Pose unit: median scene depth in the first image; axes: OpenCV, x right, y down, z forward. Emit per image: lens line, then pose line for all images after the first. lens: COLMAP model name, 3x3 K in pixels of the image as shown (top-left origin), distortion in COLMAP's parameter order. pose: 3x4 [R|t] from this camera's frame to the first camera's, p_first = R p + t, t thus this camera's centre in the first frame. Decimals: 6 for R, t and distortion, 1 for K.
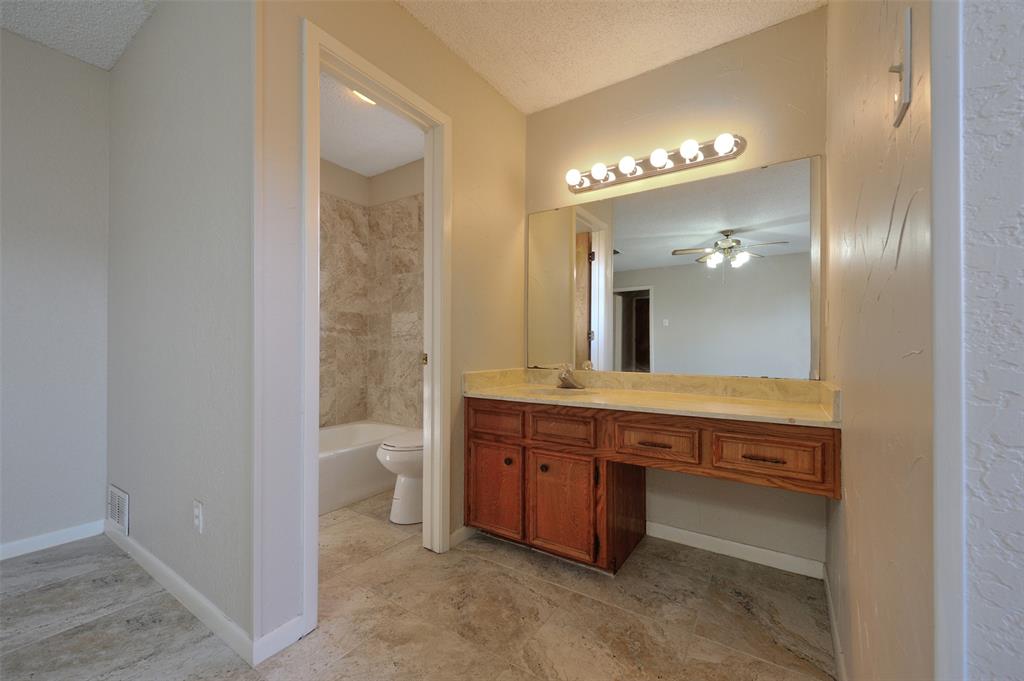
lens RADIAL K [[409.3, 0, 513.6], [0, 409.3, 343.2], [0, 0, 1]] dist [0.007410, -0.001895]
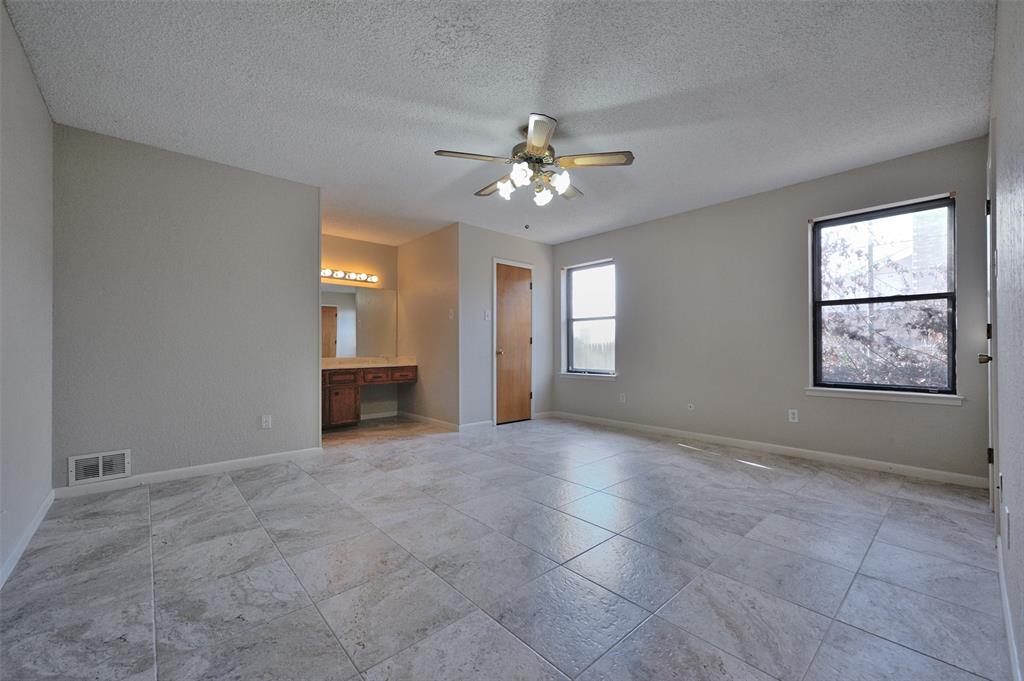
lens RADIAL K [[409.3, 0, 515.2], [0, 409.3, 345.1], [0, 0, 1]] dist [0.007410, -0.001895]
pose [[0.243762, 0.003765, 0.969828, -2.158648], [-0.004329, 0.999987, -0.002794, -0.000518], [-0.969825, -0.003517, 0.243775, -0.725854]]
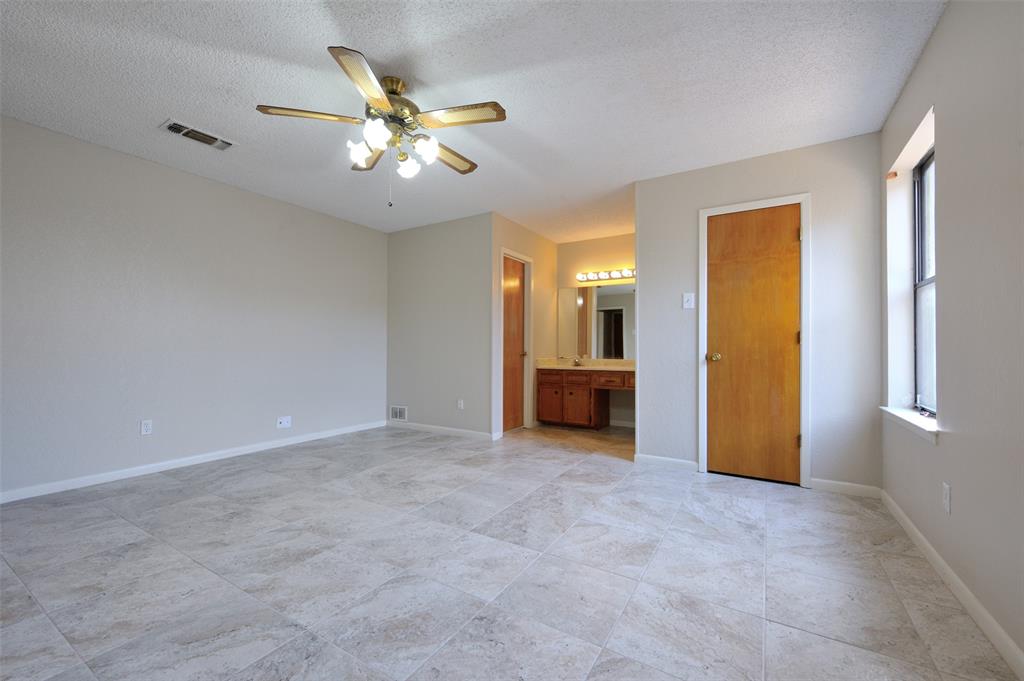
lens RADIAL K [[409.3, 0, 516.3], [0, 409.3, 347.6], [0, 0, 1]] dist [0.007410, -0.001895]
pose [[0.999112, 0.002224, 0.042075, -0.392936], [-0.002402, 0.999988, 0.004174, -0.006699], [-0.042065, -0.004272, 0.999106, -1.655056]]
